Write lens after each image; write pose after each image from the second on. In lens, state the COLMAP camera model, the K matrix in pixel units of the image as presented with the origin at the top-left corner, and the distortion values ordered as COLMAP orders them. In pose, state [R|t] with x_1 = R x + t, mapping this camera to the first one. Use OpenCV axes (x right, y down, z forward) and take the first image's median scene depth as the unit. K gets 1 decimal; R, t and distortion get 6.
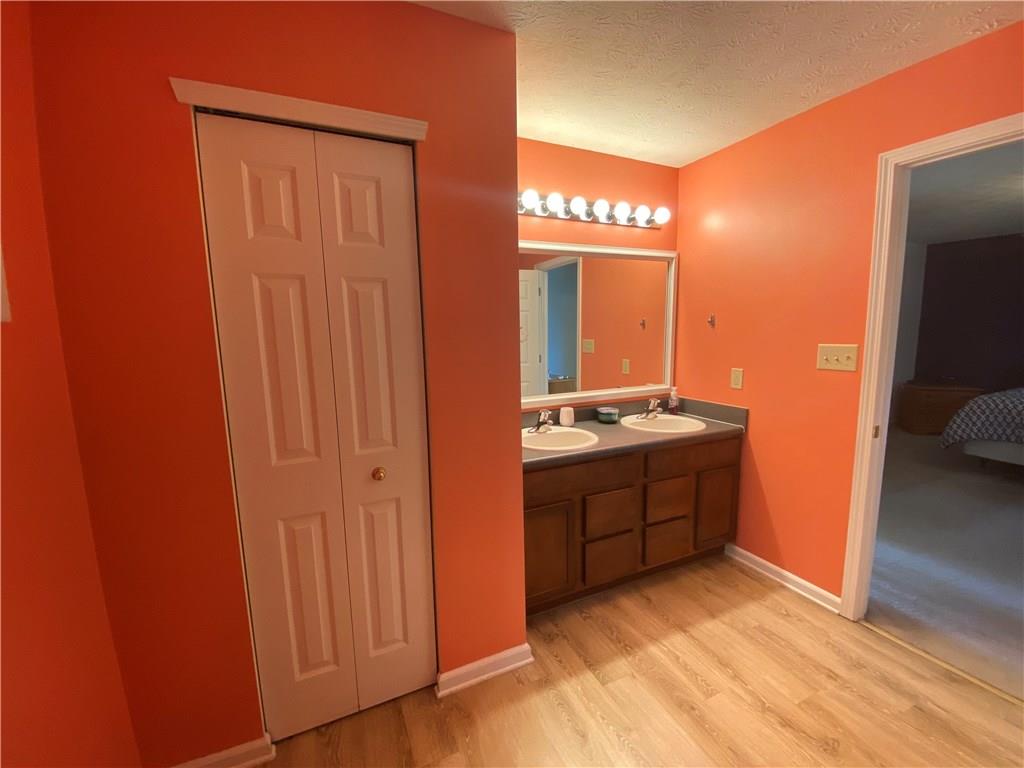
lens RADIAL K [[410.1, 0, 513.0], [0, 410.1, 390.0], [0, 0, 1]] dist [0.020414, -0.020574]
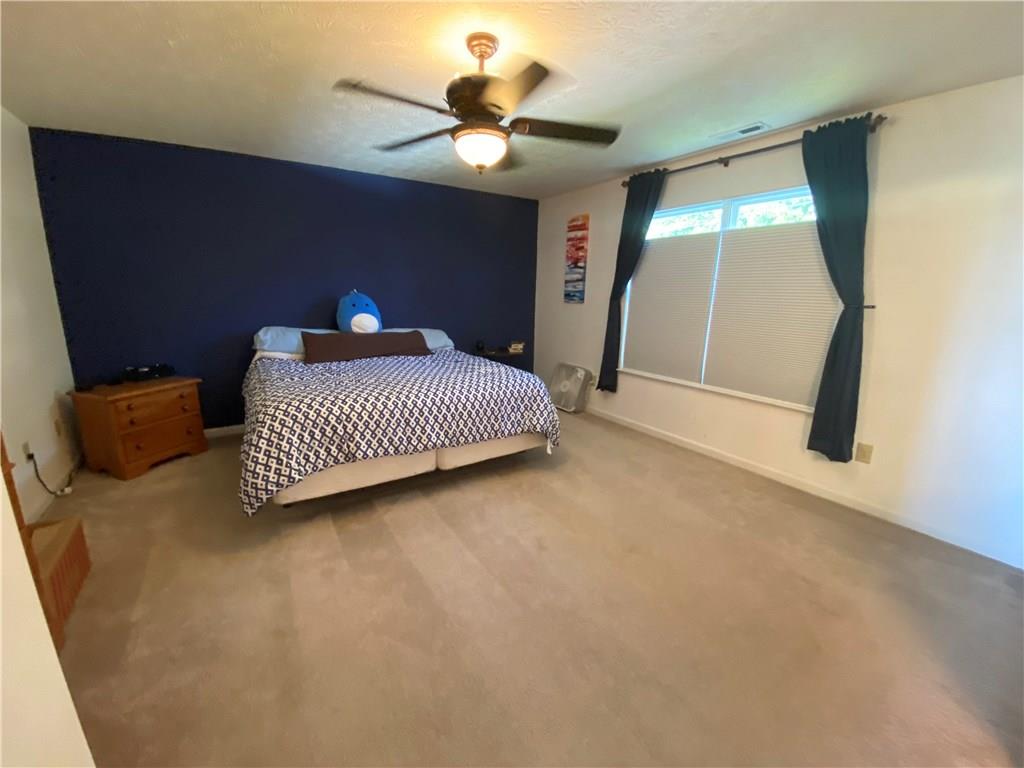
lens RADIAL K [[410.1, 0, 513.0], [0, 410.1, 390.0], [0, 0, 1]] dist [0.020414, -0.020574]
pose [[-0.153263, -0.218297, 0.963772, 0.530988], [0.114761, 0.964764, 0.236771, -0.103965], [-0.981499, 0.146892, -0.122810, 0.728037]]
